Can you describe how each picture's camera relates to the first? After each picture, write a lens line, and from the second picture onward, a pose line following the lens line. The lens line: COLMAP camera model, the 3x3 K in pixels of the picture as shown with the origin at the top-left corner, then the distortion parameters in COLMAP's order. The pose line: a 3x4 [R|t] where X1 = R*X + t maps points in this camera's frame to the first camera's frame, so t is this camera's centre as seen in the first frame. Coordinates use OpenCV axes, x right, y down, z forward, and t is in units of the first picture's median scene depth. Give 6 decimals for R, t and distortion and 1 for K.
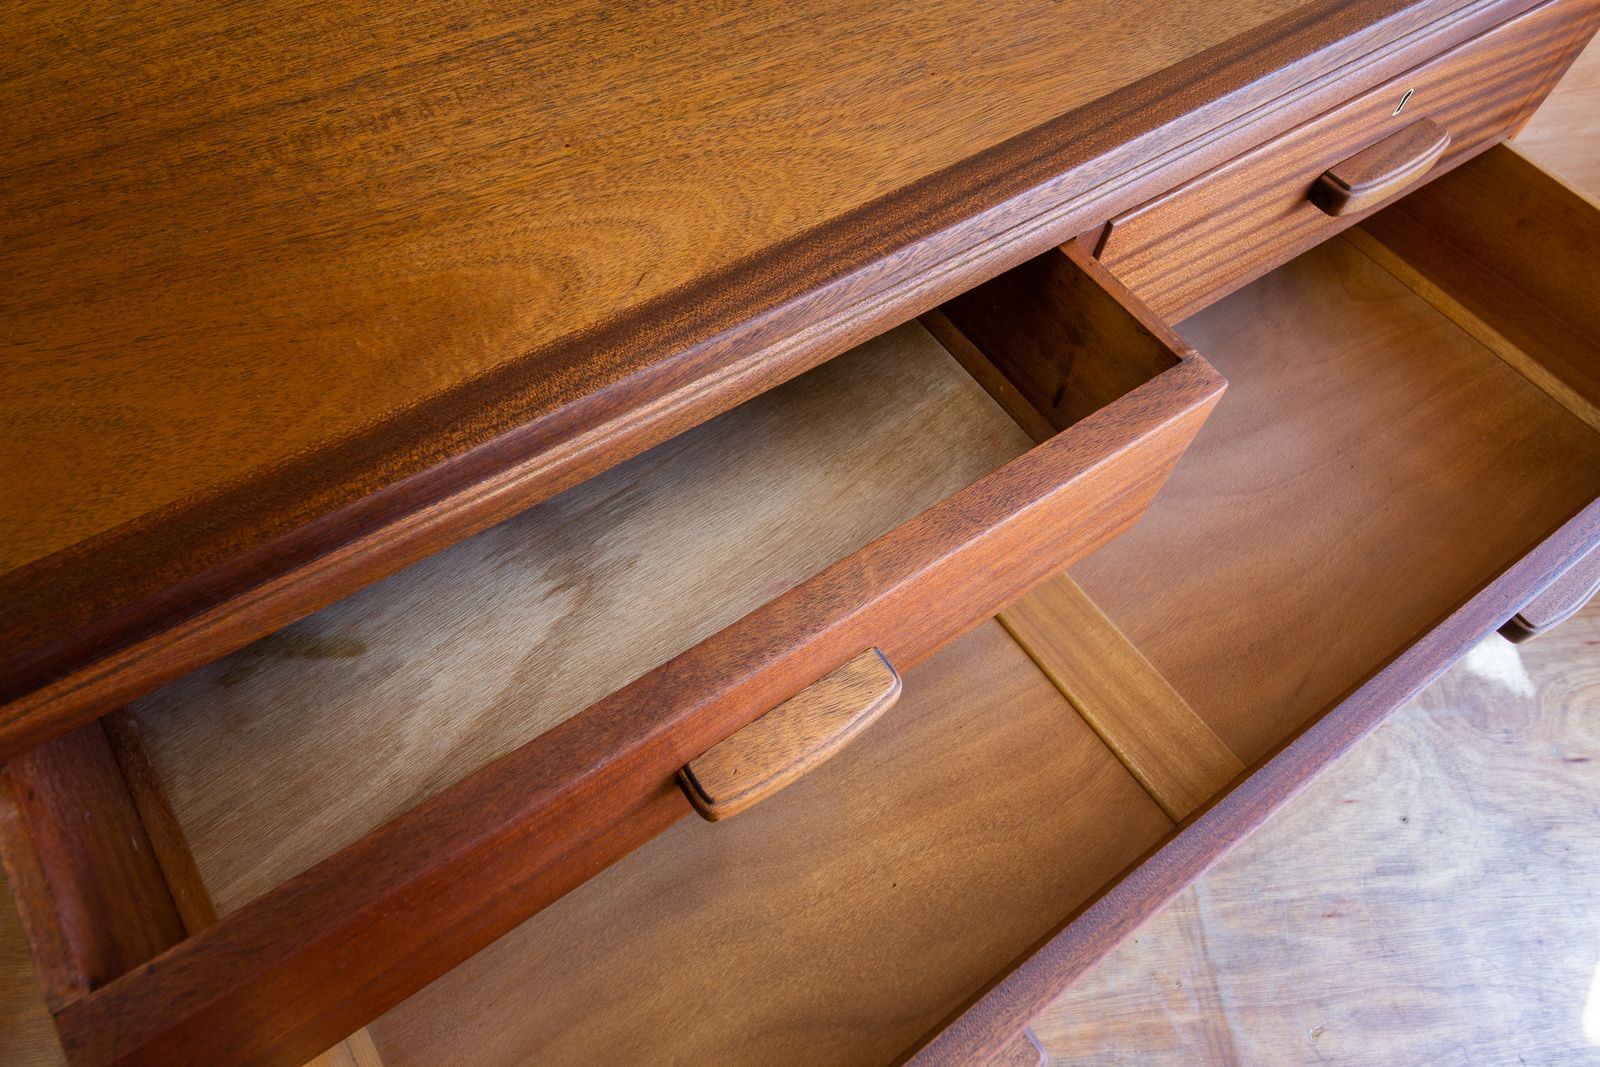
lens RADIAL K [[1031.3, 0, 798.9], [0, 1031.3, 534.8], [0, 0, 1]] dist [0.068617, -0.042261]
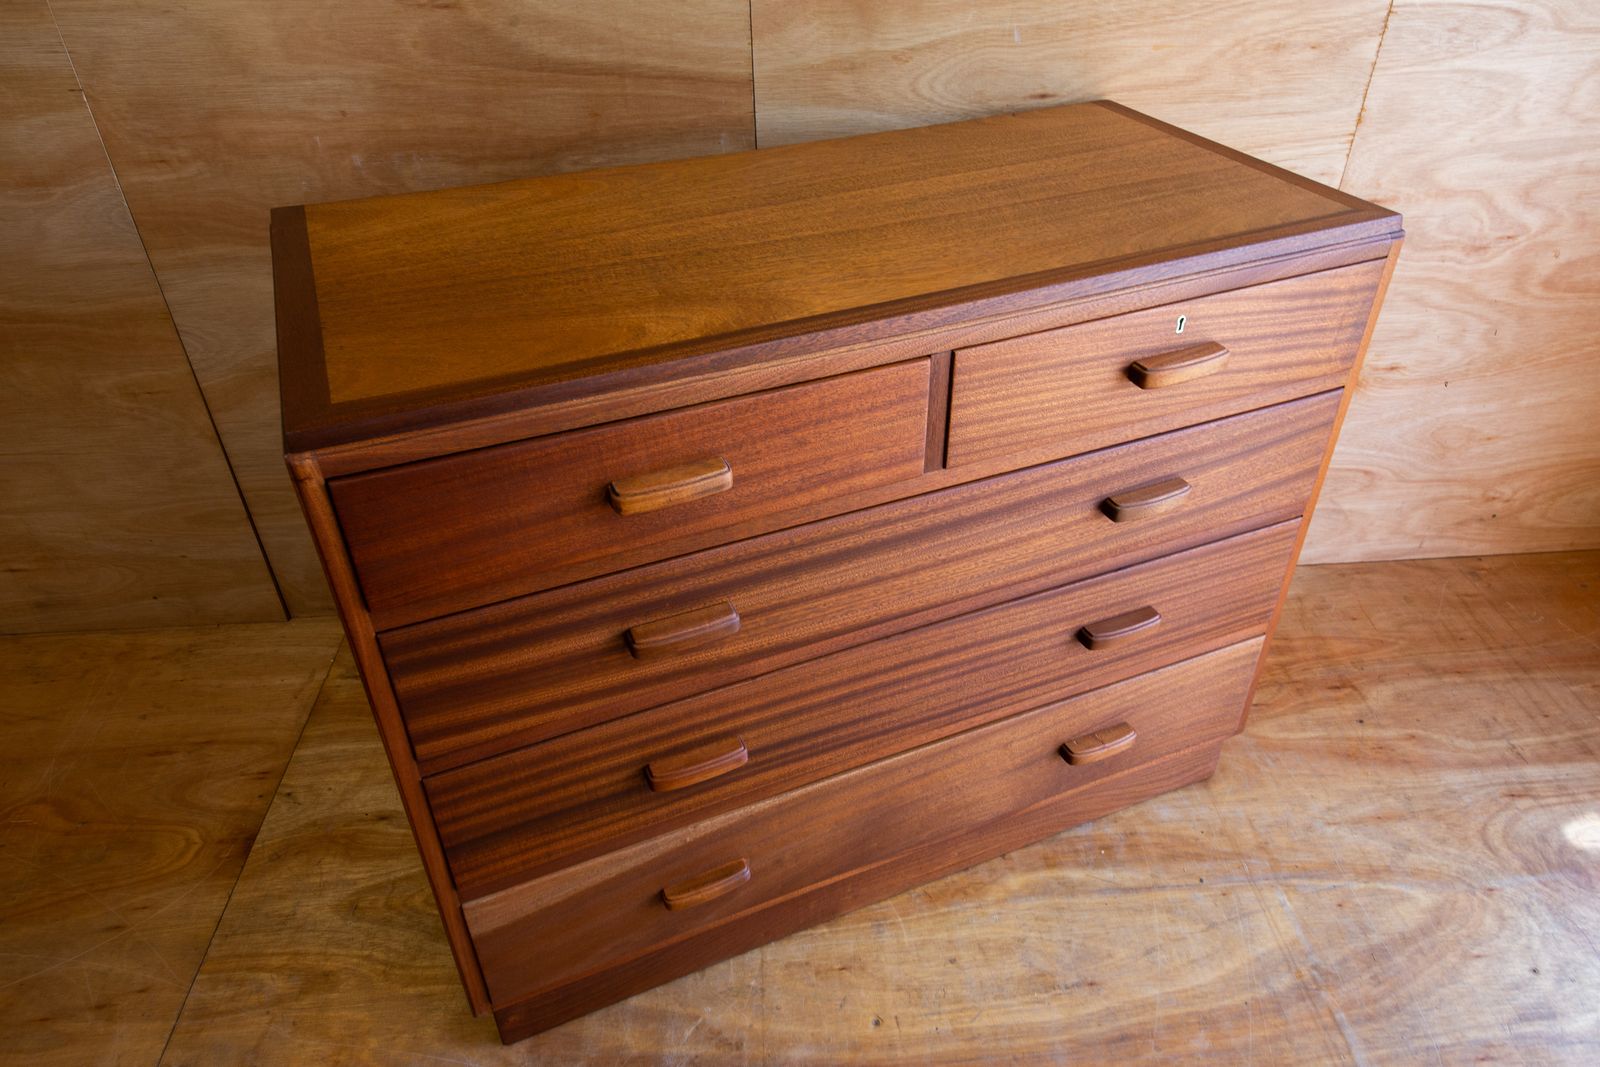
lens RADIAL K [[1066.9, 0, 813.7], [0, 1066.9, 517.6], [0, 0, 1]] dist [0.076602, -0.050641]
pose [[0.975442, 0.056881, -0.212786, 0.523024], [-0.136806, 0.913595, -0.382922, 0.761211], [0.172619, 0.402628, 0.898940, -0.618416]]
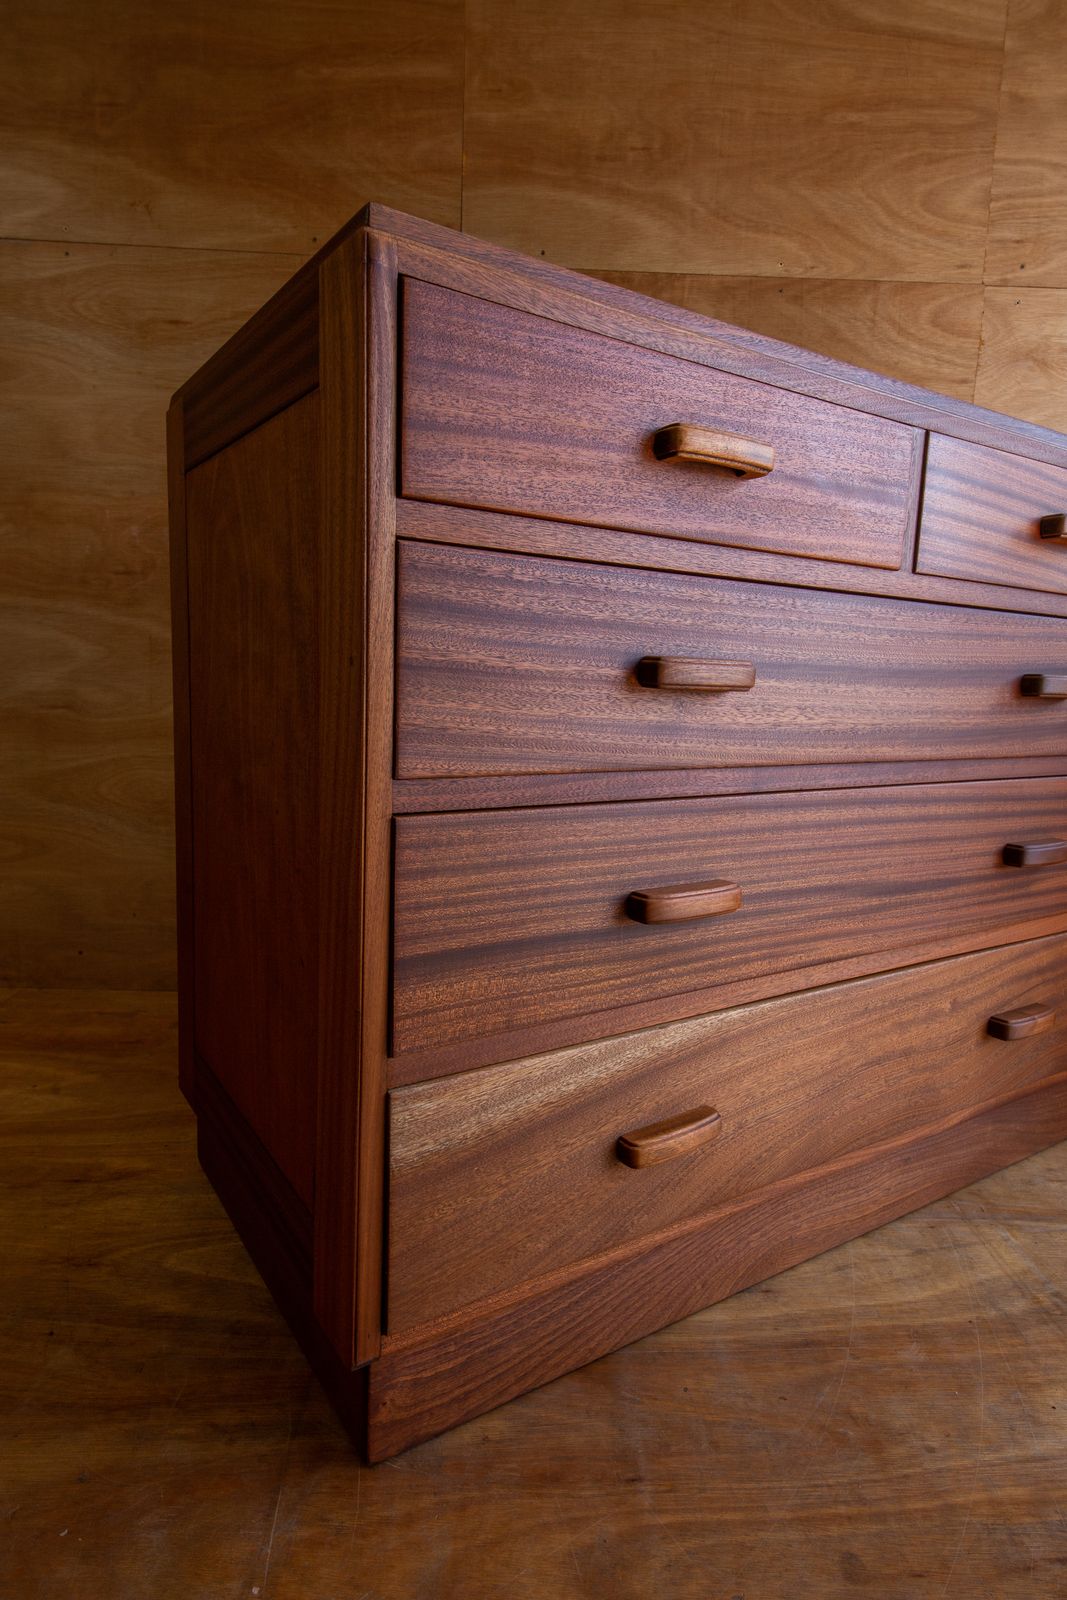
lens RADIAL K [[917.6, 0, 533.5], [0, 917.6, 800.0], [0, 0, 1]] dist [0.043547, -0.029374]
pose [[0.966237, -0.002551, -0.257642, 0.726031], [-0.201247, 0.616938, -0.760846, 1.593926], [0.160890, 0.787008, 0.595595, 0.551123]]
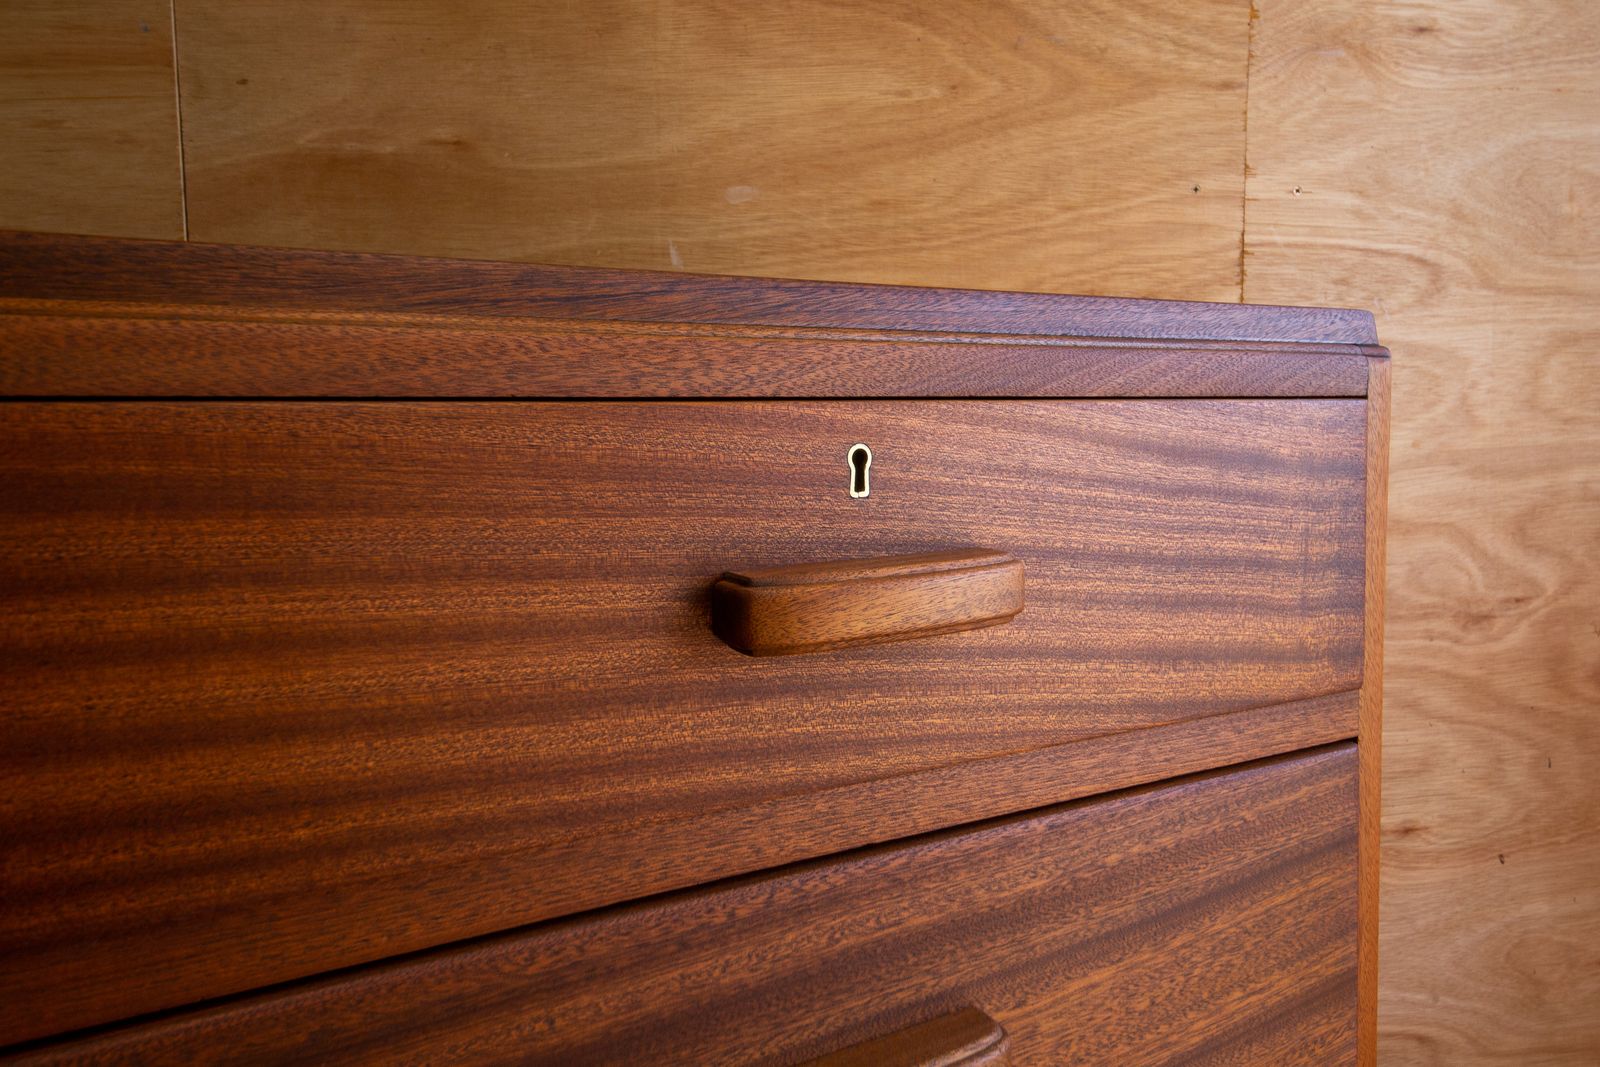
lens RADIAL K [[1121.4, 0, 871.5], [0, 1121.4, 488.1], [0, 0, 1]] dist [0.078658, -0.053742]
pose [[0.993211, -0.067515, -0.094727, 0.843791], [-0.038239, 0.579580, -0.814018, 0.084232], [0.109860, 0.812114, 0.573064, 0.904389]]
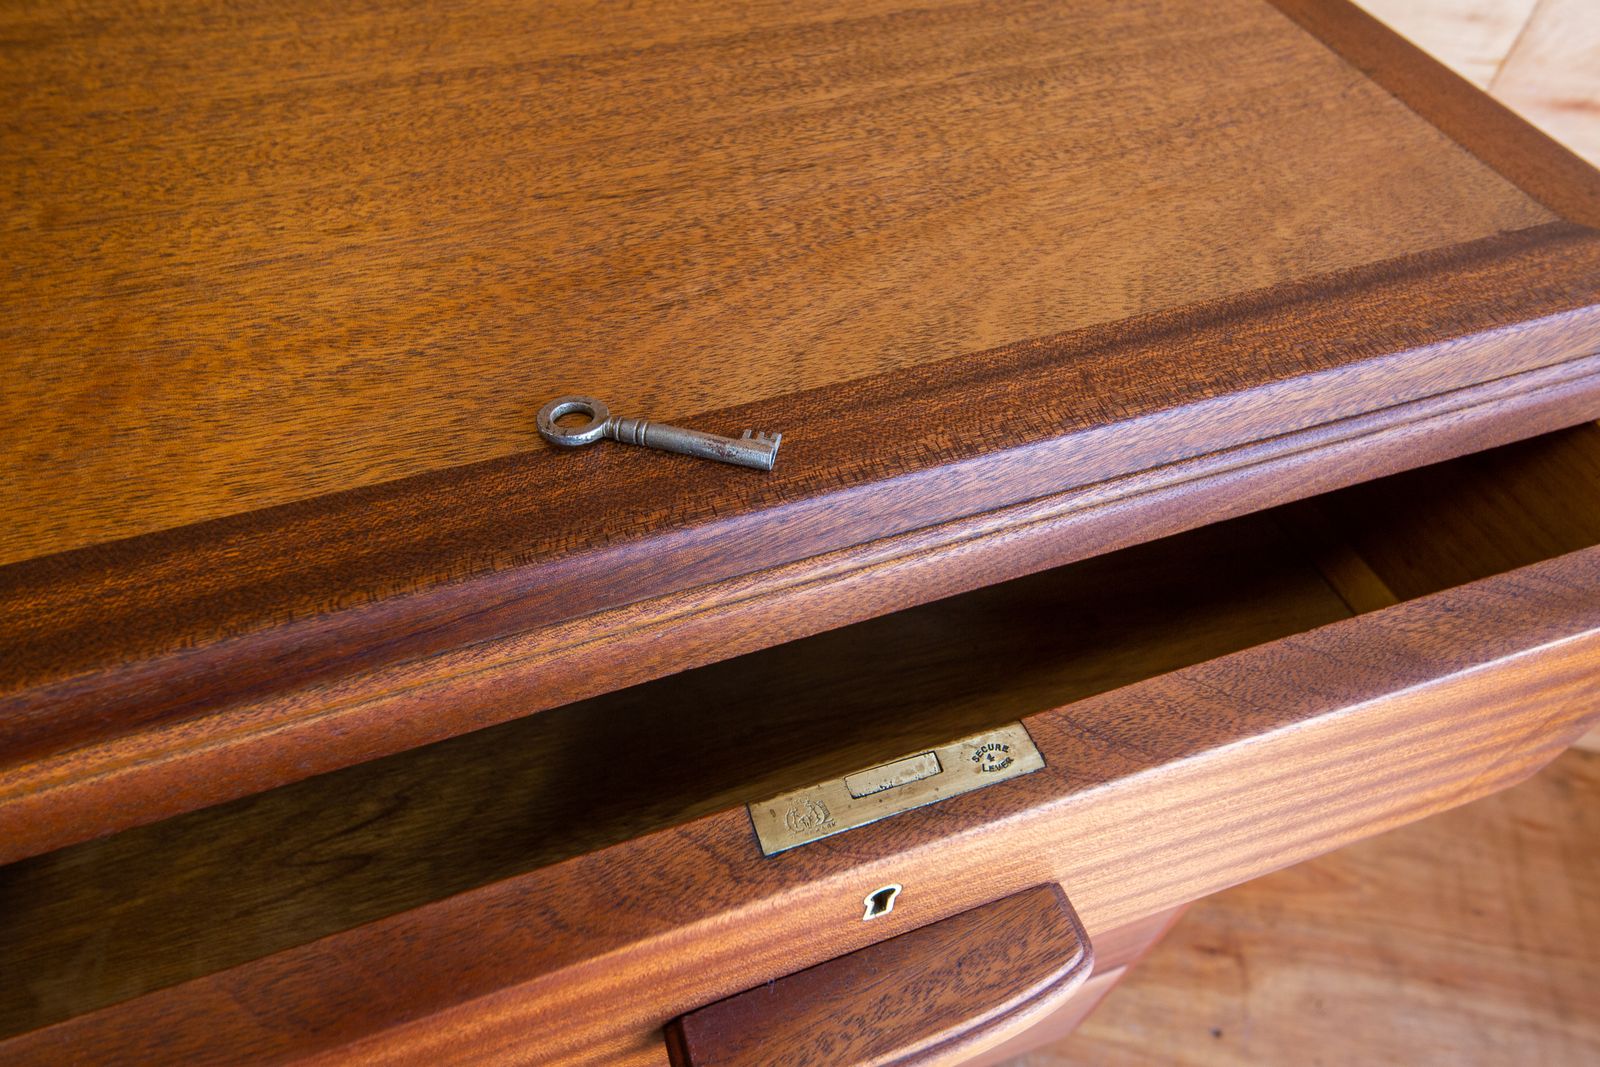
lens RADIAL K [[1066.9, 0, 813.7], [0, 1066.9, 517.6], [0, 0, 1]] dist [0.076602, -0.050641]
pose [[0.965962, 0.177015, -0.188634, 0.856268], [-0.205999, 0.967443, -0.147031, -0.560869], [0.156466, 0.180885, 0.970978, 0.776130]]
